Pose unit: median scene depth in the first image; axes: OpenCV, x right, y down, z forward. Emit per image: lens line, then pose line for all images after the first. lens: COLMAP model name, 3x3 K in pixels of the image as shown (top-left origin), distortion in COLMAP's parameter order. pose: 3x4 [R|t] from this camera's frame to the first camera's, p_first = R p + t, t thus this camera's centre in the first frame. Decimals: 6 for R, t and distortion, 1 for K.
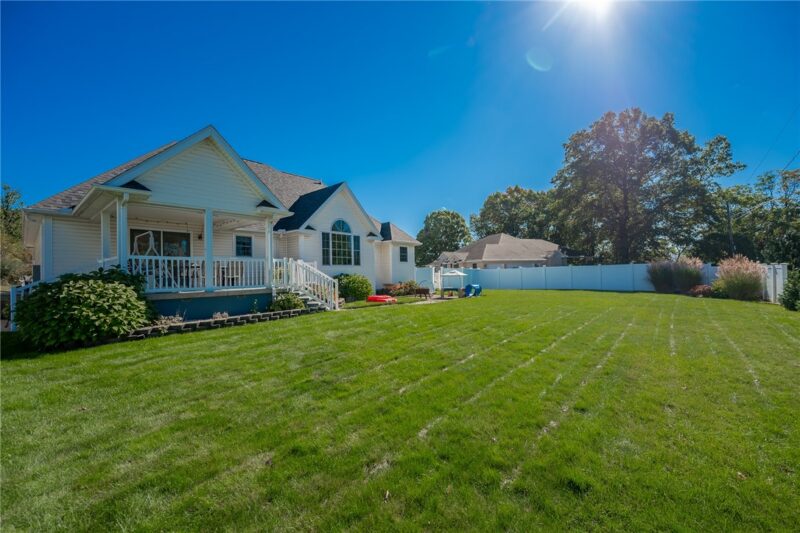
lens RADIAL K [[320.1, 0, 398.1], [0, 320.1, 272.0], [0, 0, 1]] dist [0.001818, -0.000223]
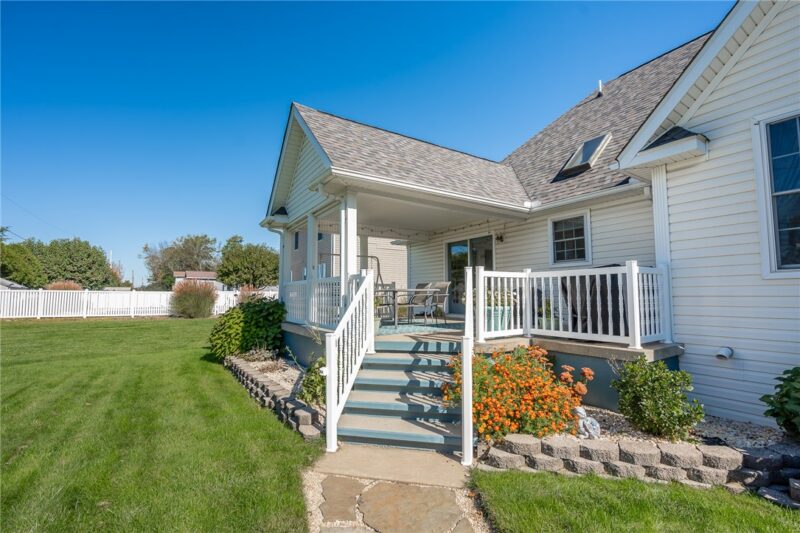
lens RADIAL K [[360.4, 0, 398.5], [0, 360.4, 267.8], [0, 0, 1]] dist [-0.000658, -0.000300]
pose [[-0.269141, -0.057720, -0.961370, 0.067548], [0.012663, 0.997904, -0.063459, -0.010520], [0.963018, -0.029253, -0.267846, 0.813575]]
